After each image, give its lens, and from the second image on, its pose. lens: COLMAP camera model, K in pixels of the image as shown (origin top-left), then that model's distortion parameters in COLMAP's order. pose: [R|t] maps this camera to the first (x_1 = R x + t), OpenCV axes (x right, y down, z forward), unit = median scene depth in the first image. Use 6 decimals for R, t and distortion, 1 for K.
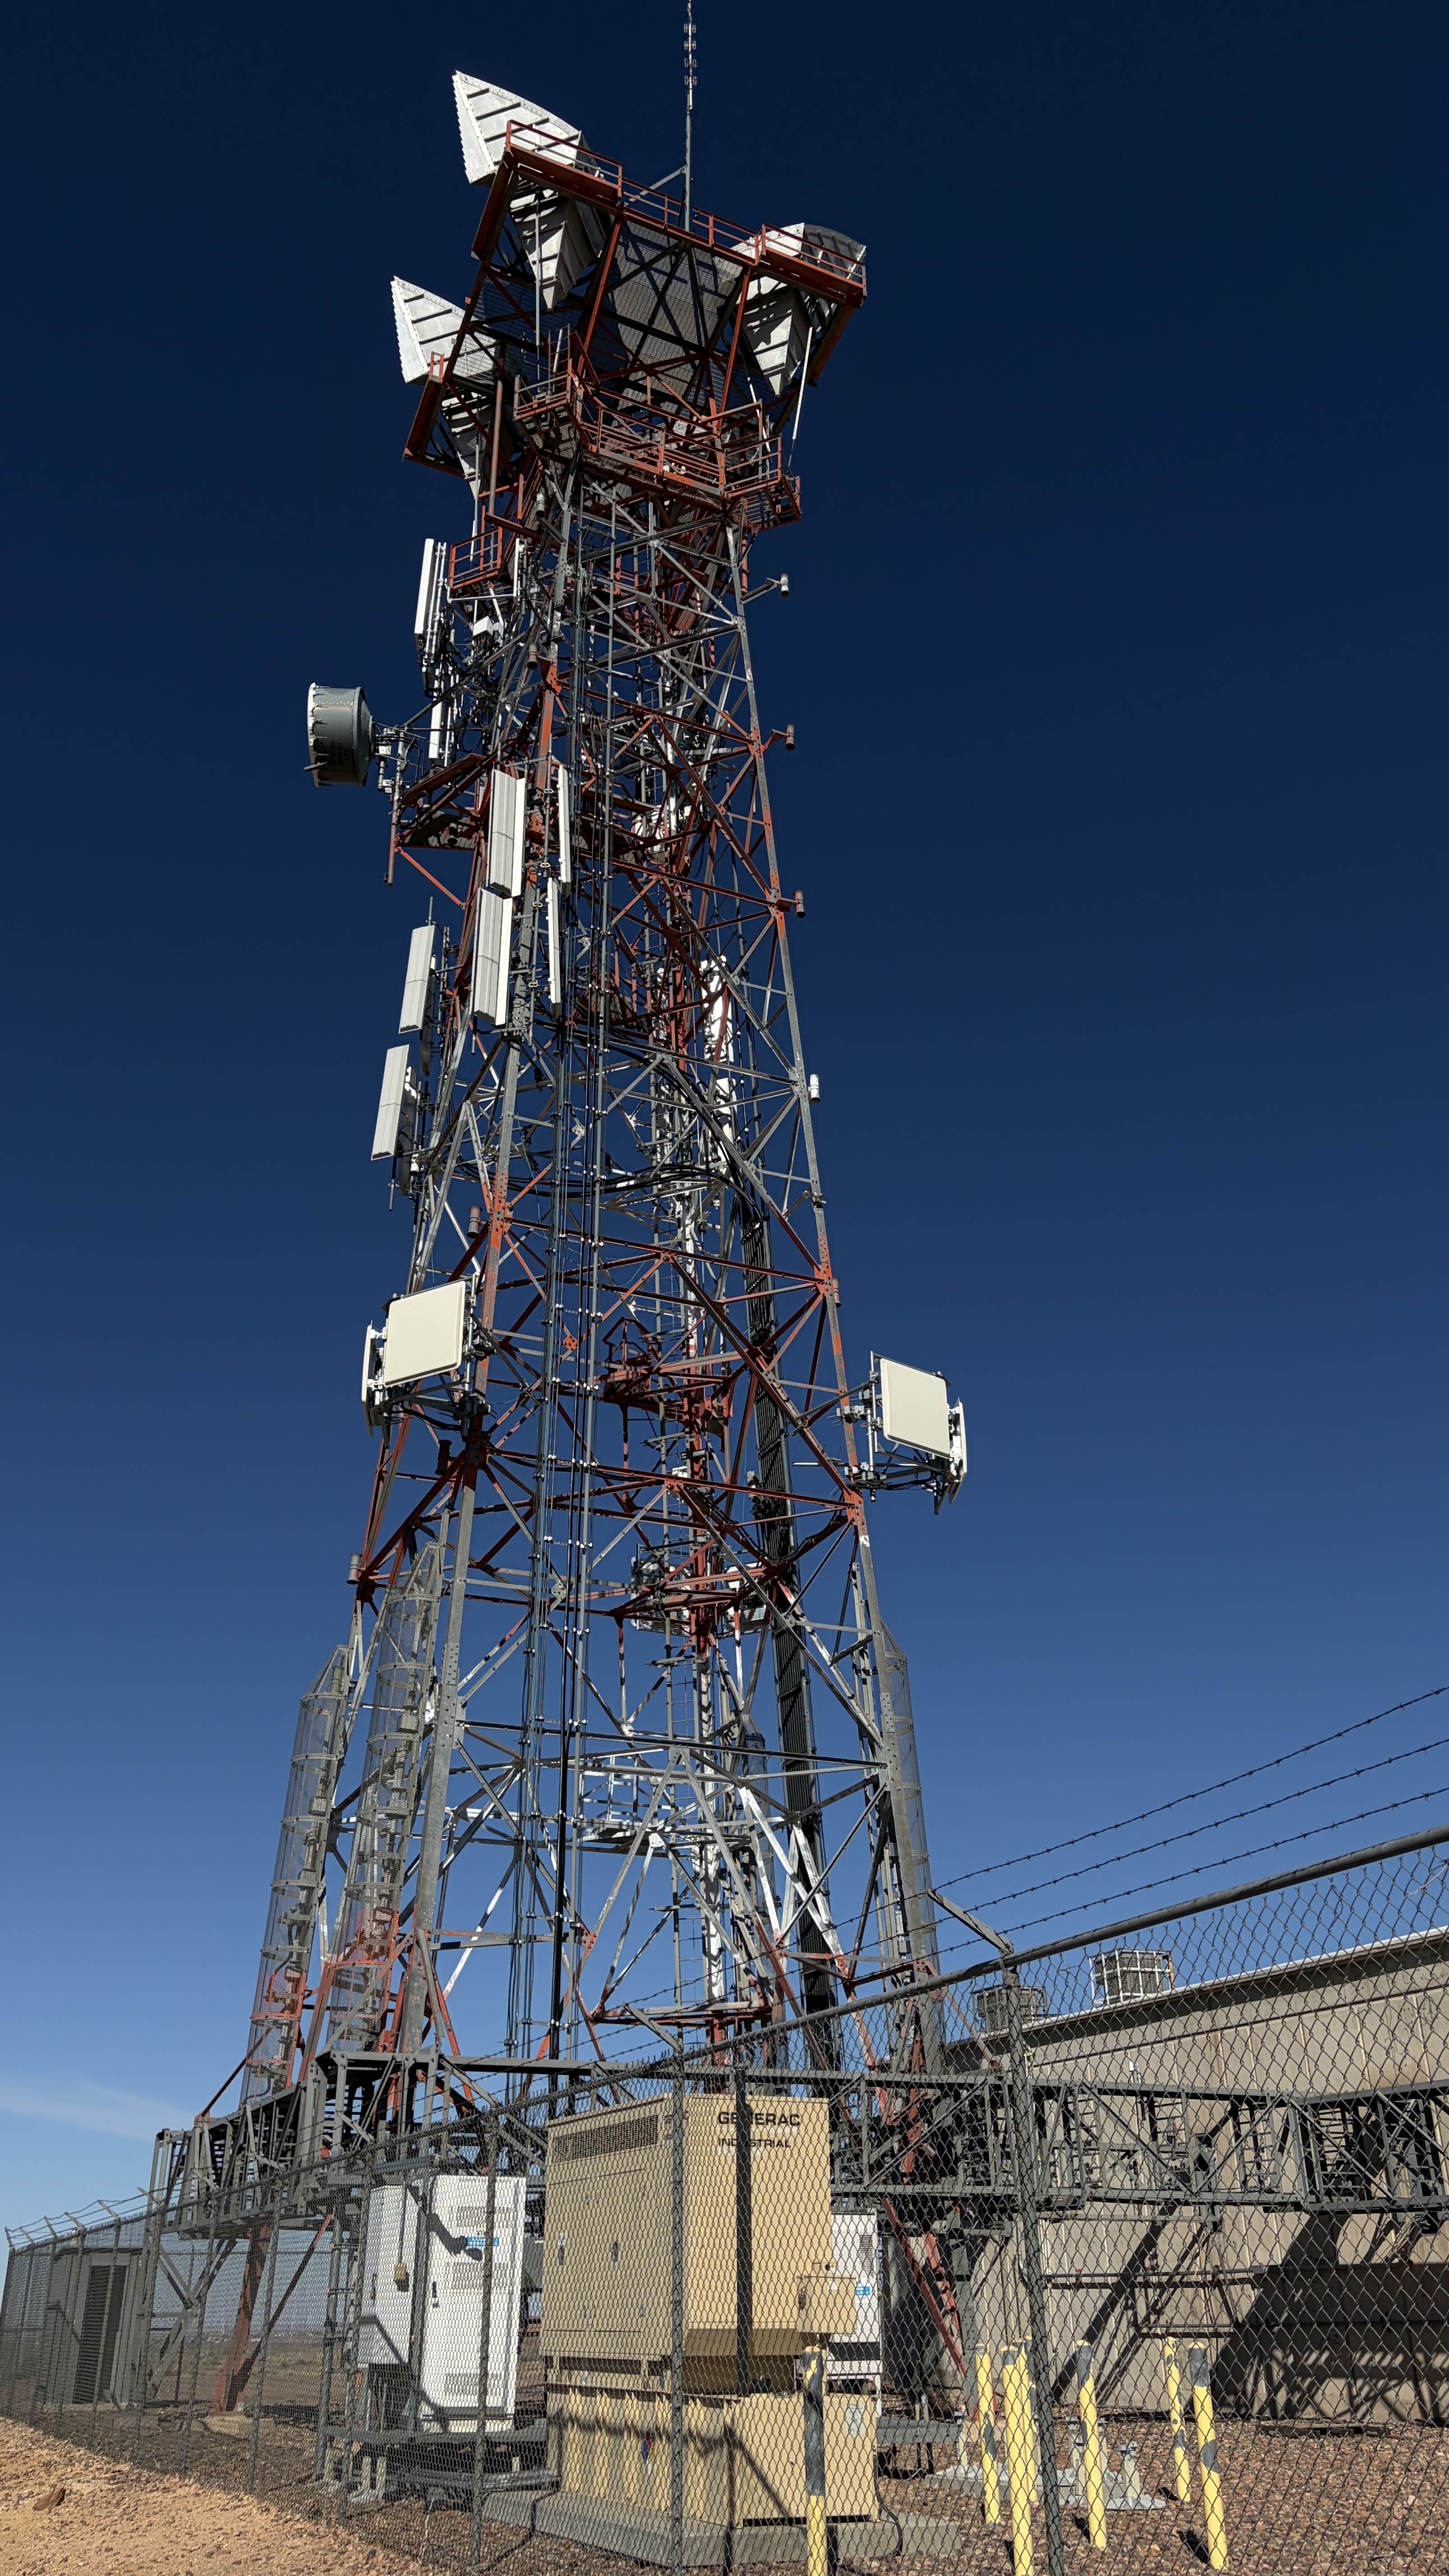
lens RADIAL K [[1897.3, 0, 724.5], [0, 1897.3, 1288.0], [0, 0, 1]] dist [0.073588, -0.096652]
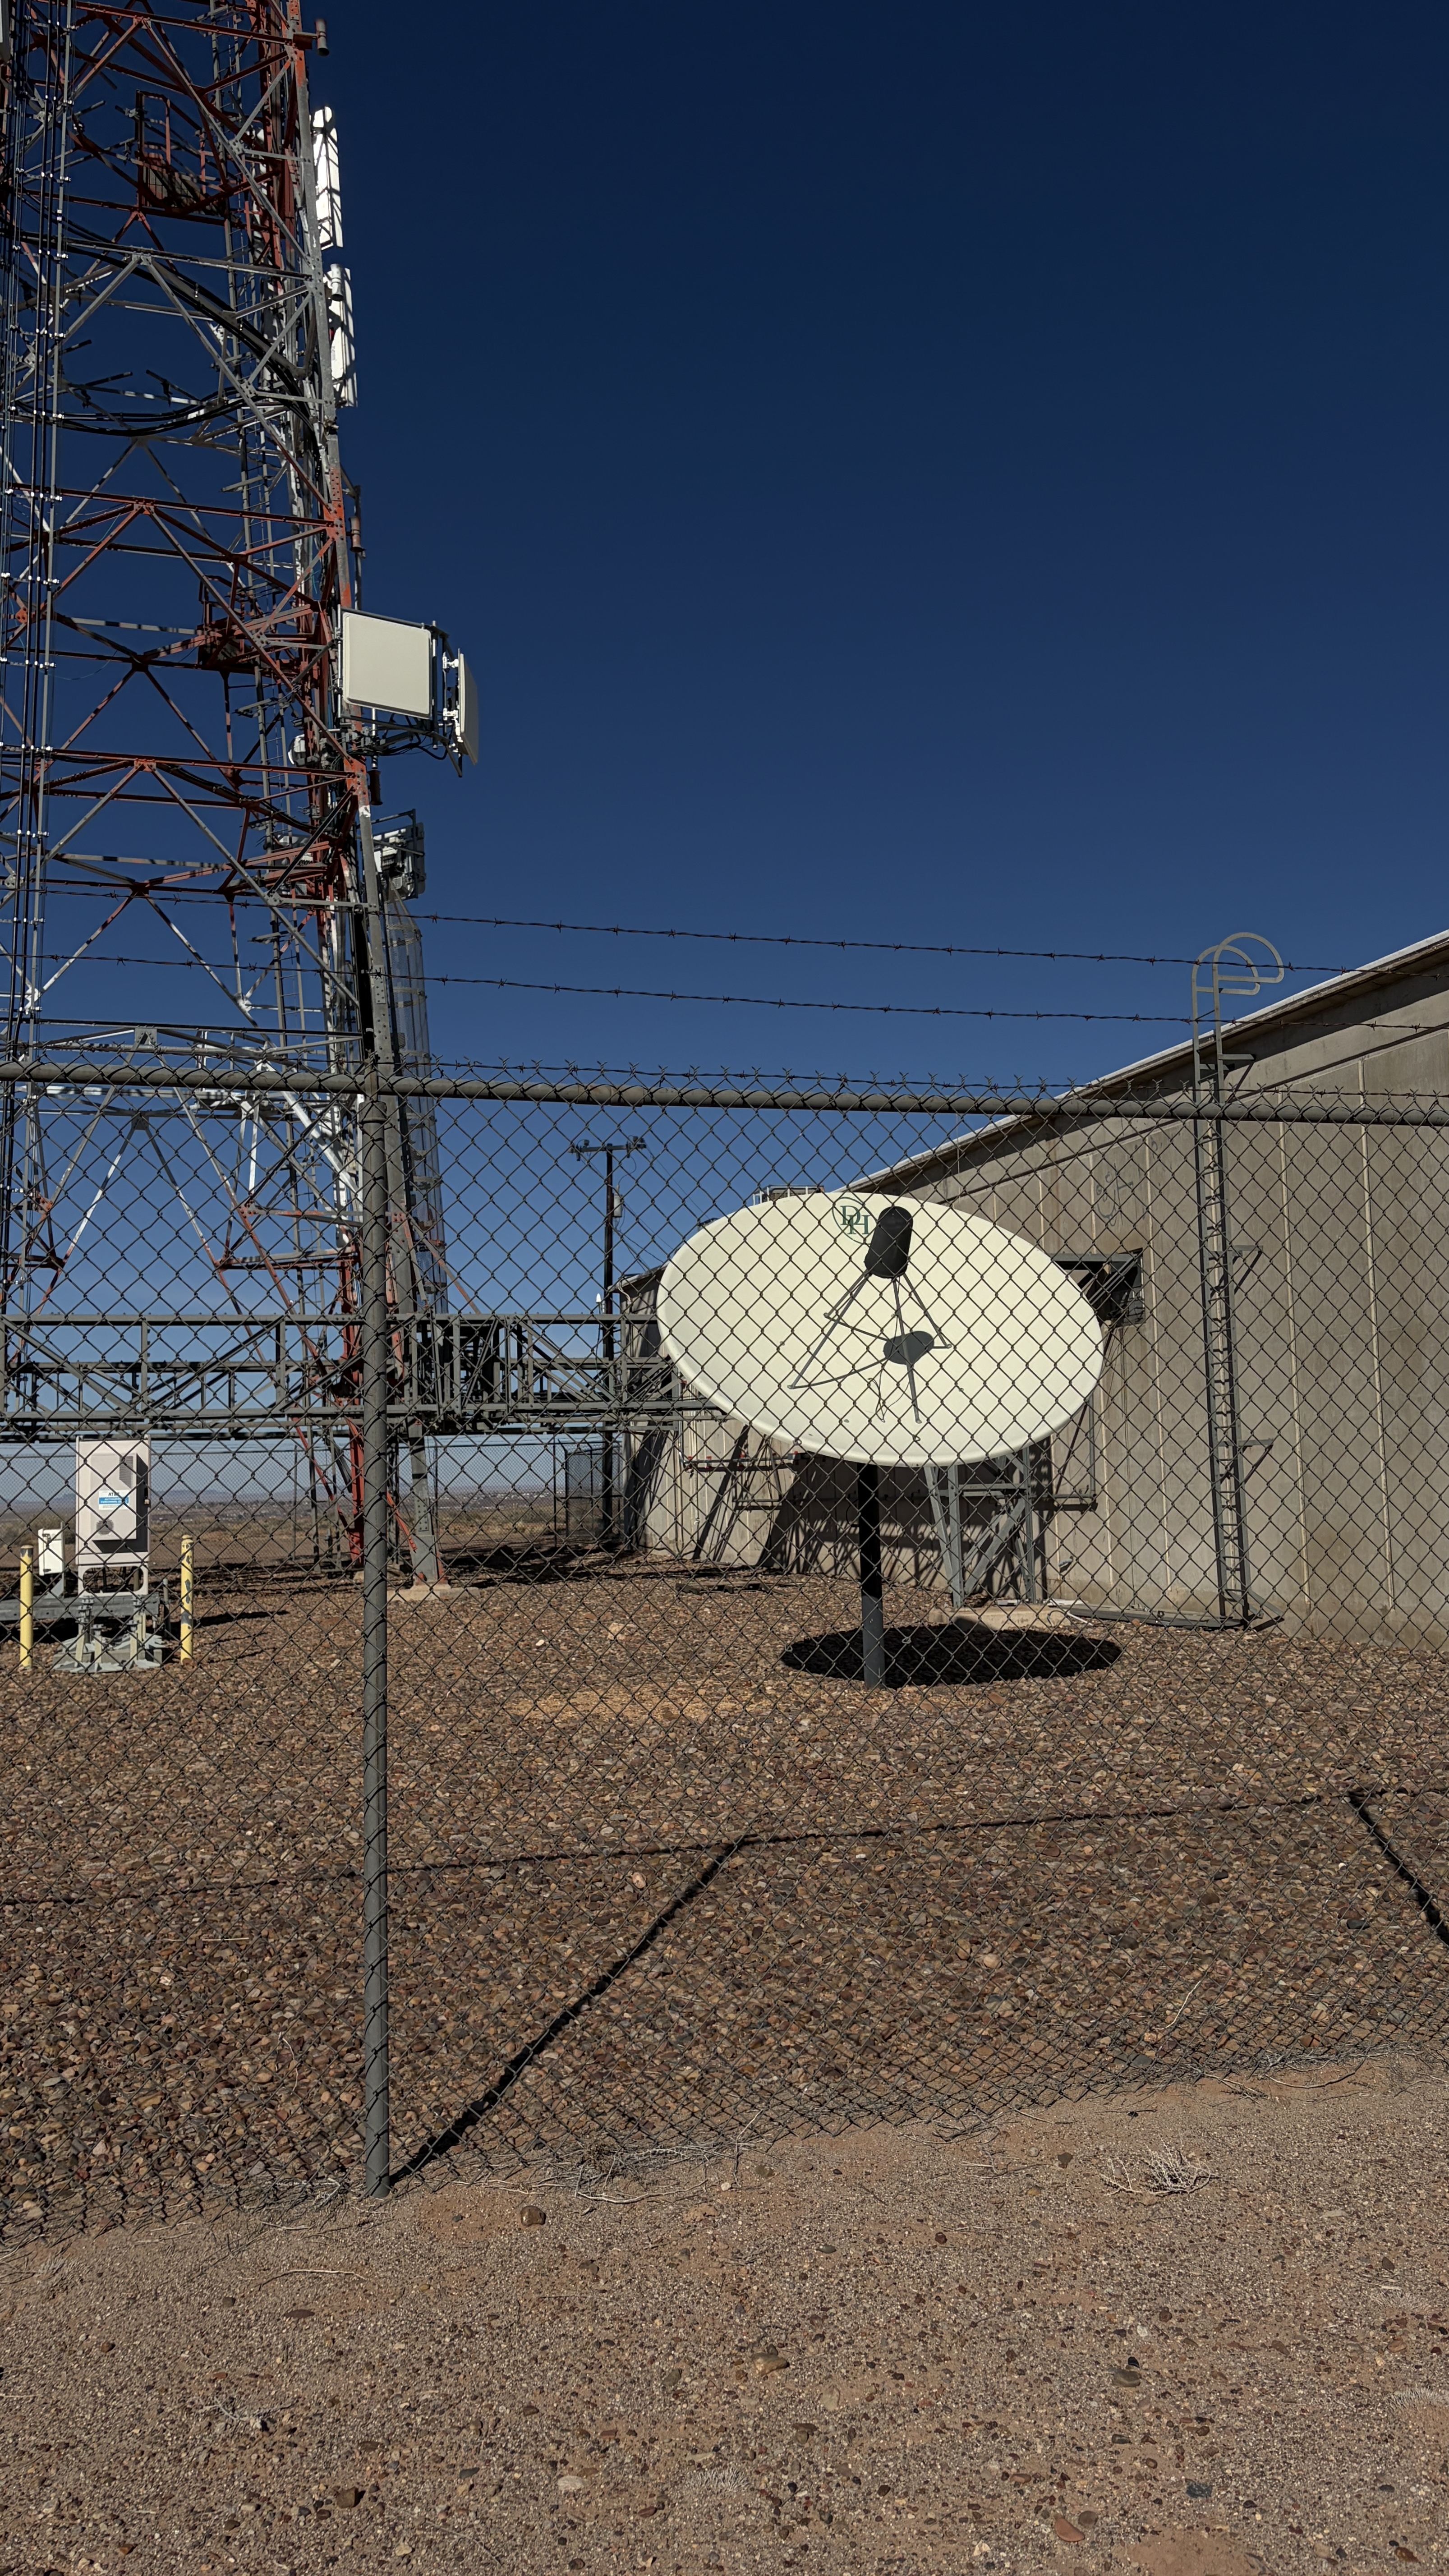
lens RADIAL K [[1897.3, 0, 724.5], [0, 1897.3, 1288.0], [0, 0, 1]] dist [0.073588, -0.096652]
pose [[0.993088, -0.027088, -0.114204, 0.356096], [0.068686, 0.923122, 0.378322, 0.000670], [0.095176, -0.383551, 0.918602, 0.020983]]
